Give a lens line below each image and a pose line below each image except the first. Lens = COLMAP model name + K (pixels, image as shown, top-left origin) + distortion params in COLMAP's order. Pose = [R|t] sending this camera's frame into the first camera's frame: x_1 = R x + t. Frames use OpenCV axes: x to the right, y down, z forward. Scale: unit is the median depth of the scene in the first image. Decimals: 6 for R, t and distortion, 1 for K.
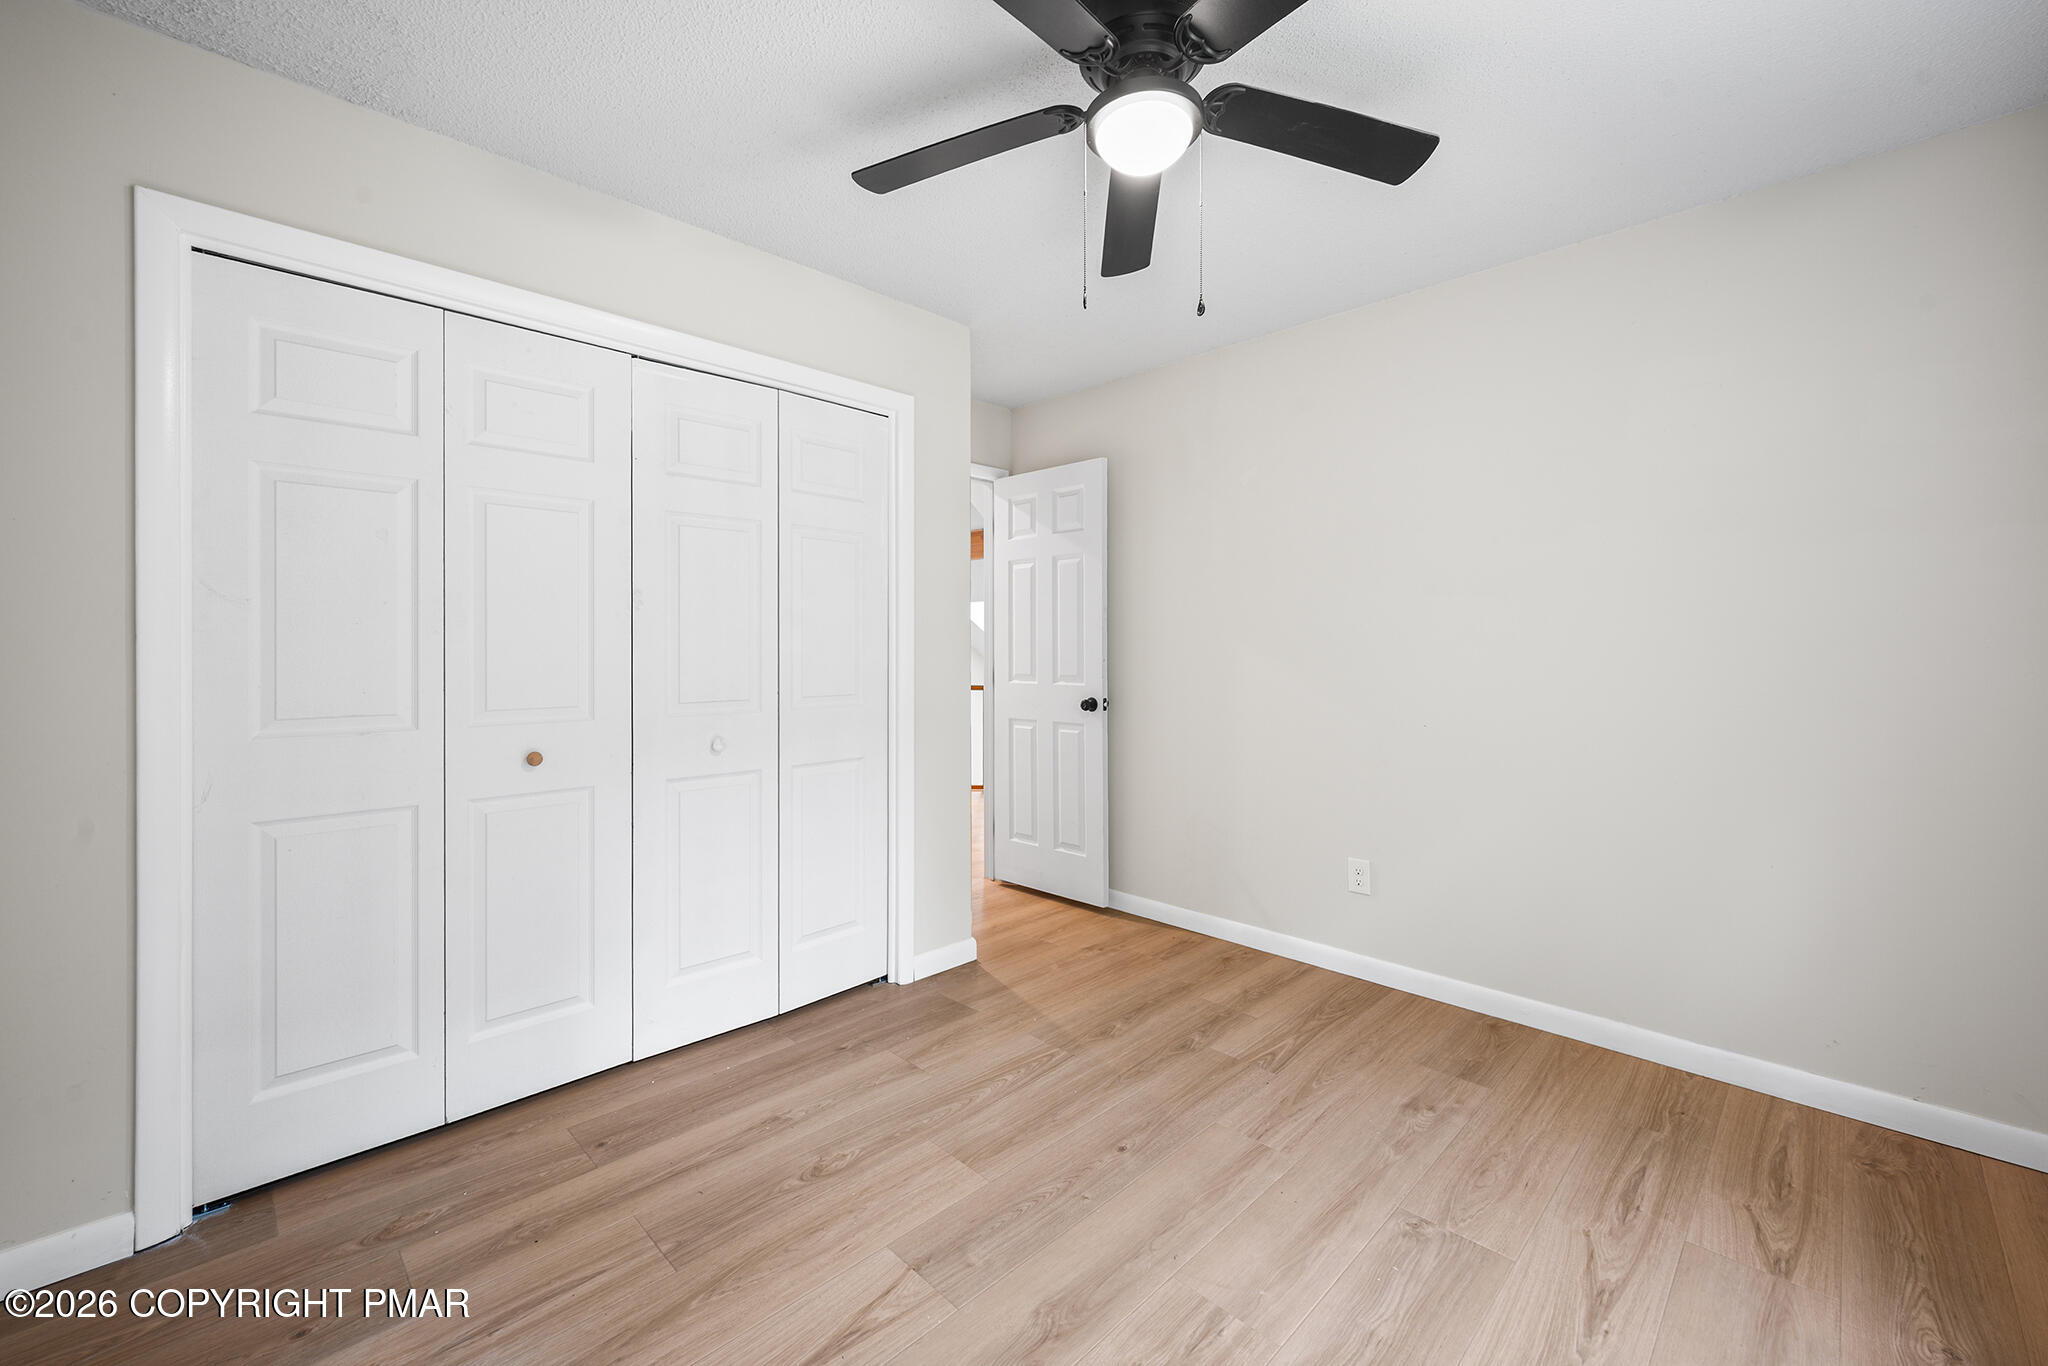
lens RADIAL K [[819.6, 0, 1017.9], [0, 819.6, 667.0], [0, 0, 1]] dist [0.001202, 0.000183]
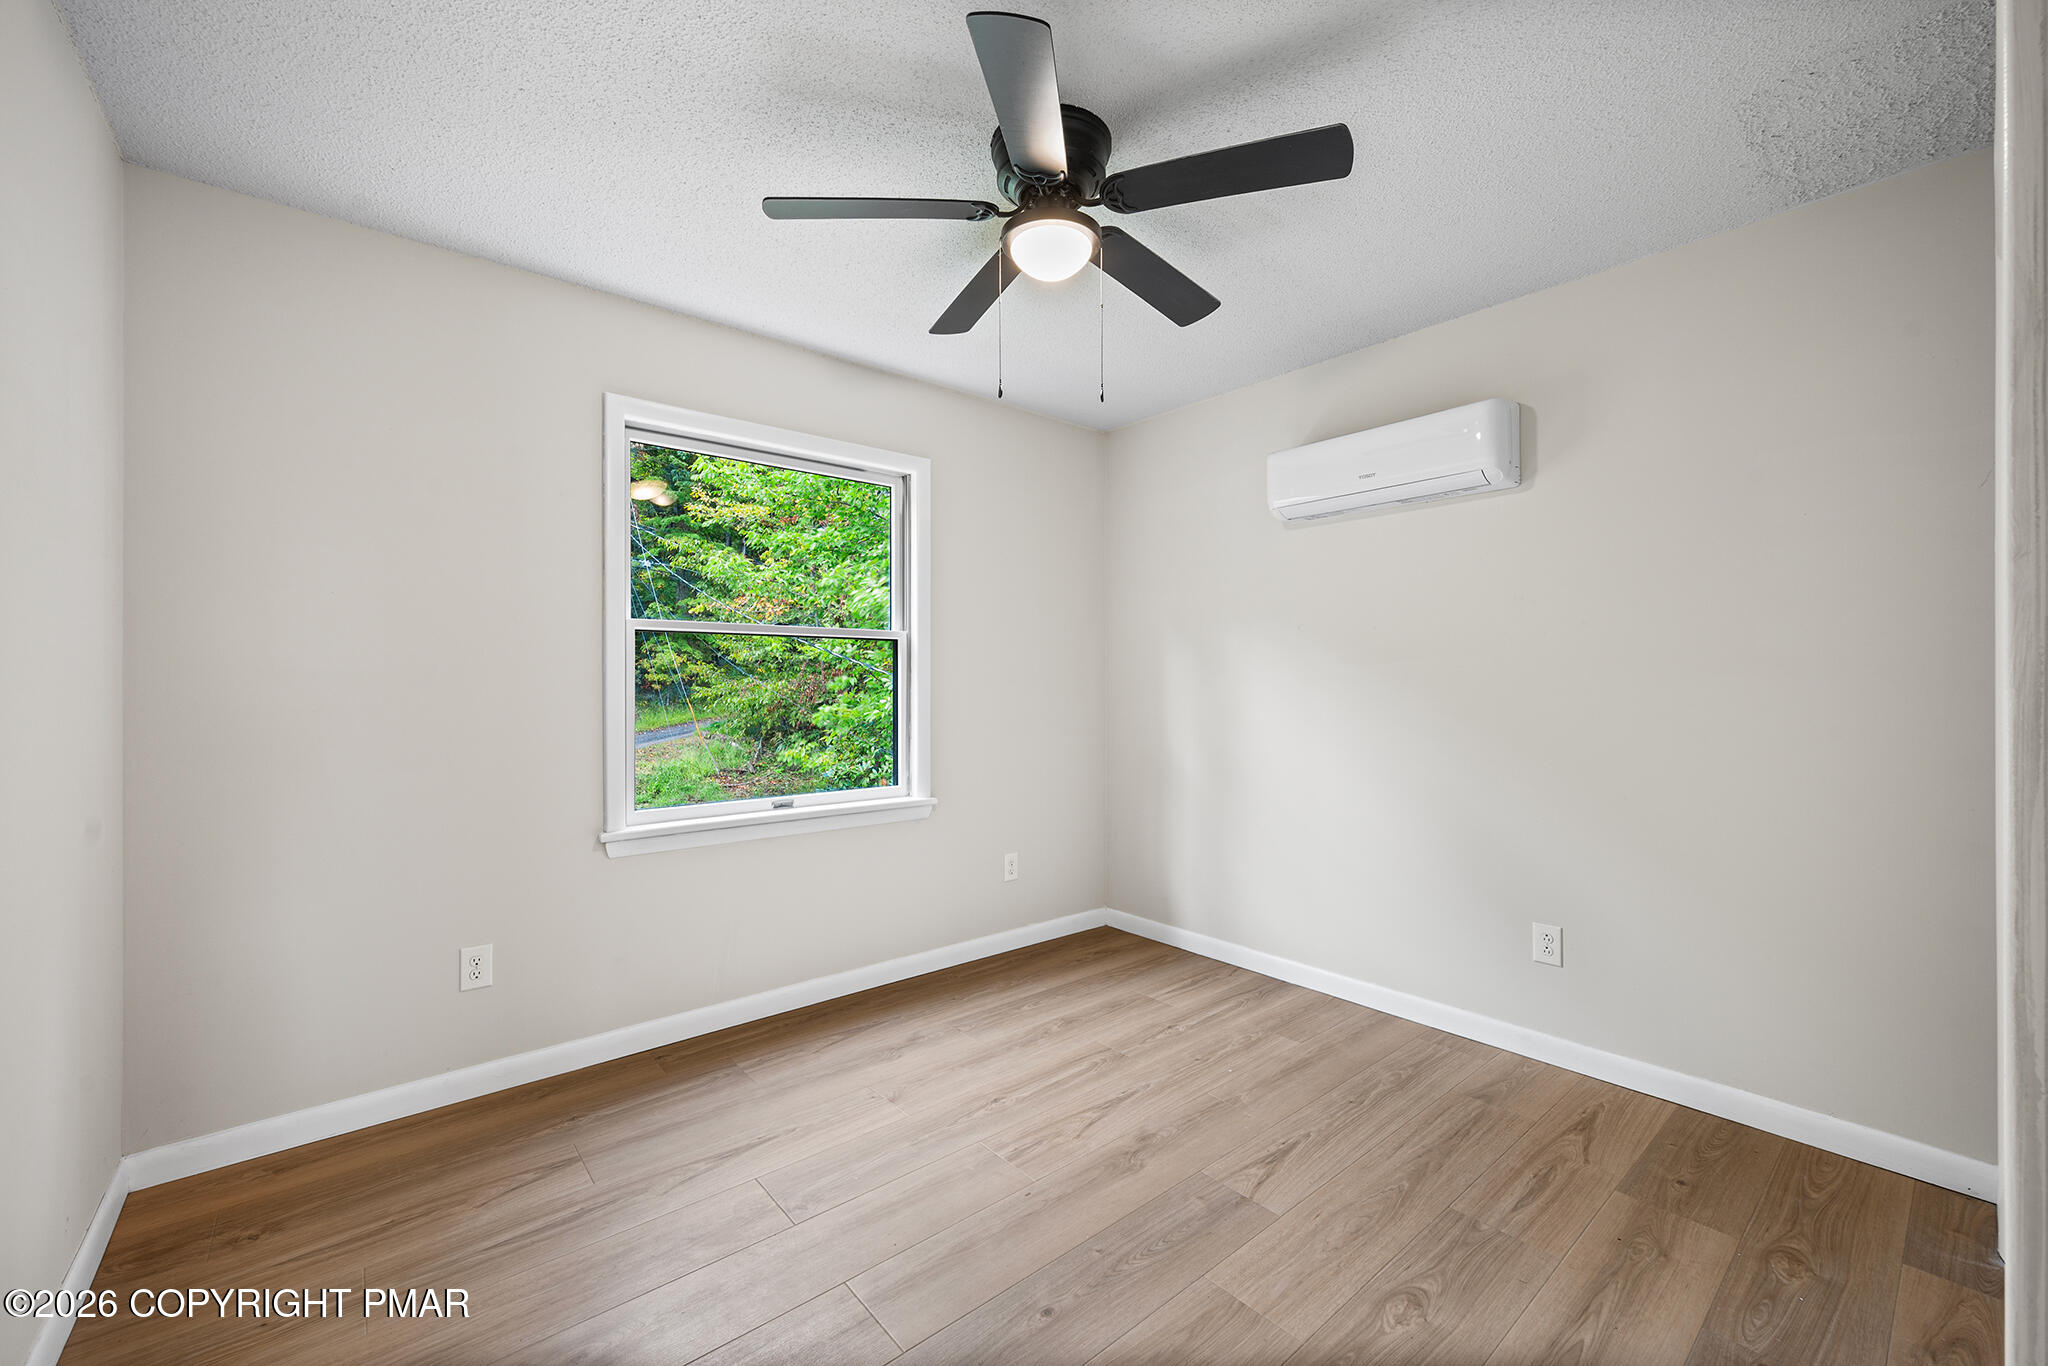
lens RADIAL K [[819.6, 0, 1017.9], [0, 819.6, 667.0], [0, 0, 1]] dist [0.001202, 0.000183]
pose [[-0.997071, 0.002861, 0.076429, 0.106782], [0.002539, 0.999987, -0.004313, -0.041161], [-0.076440, -0.004106, -0.997066, 2.077997]]
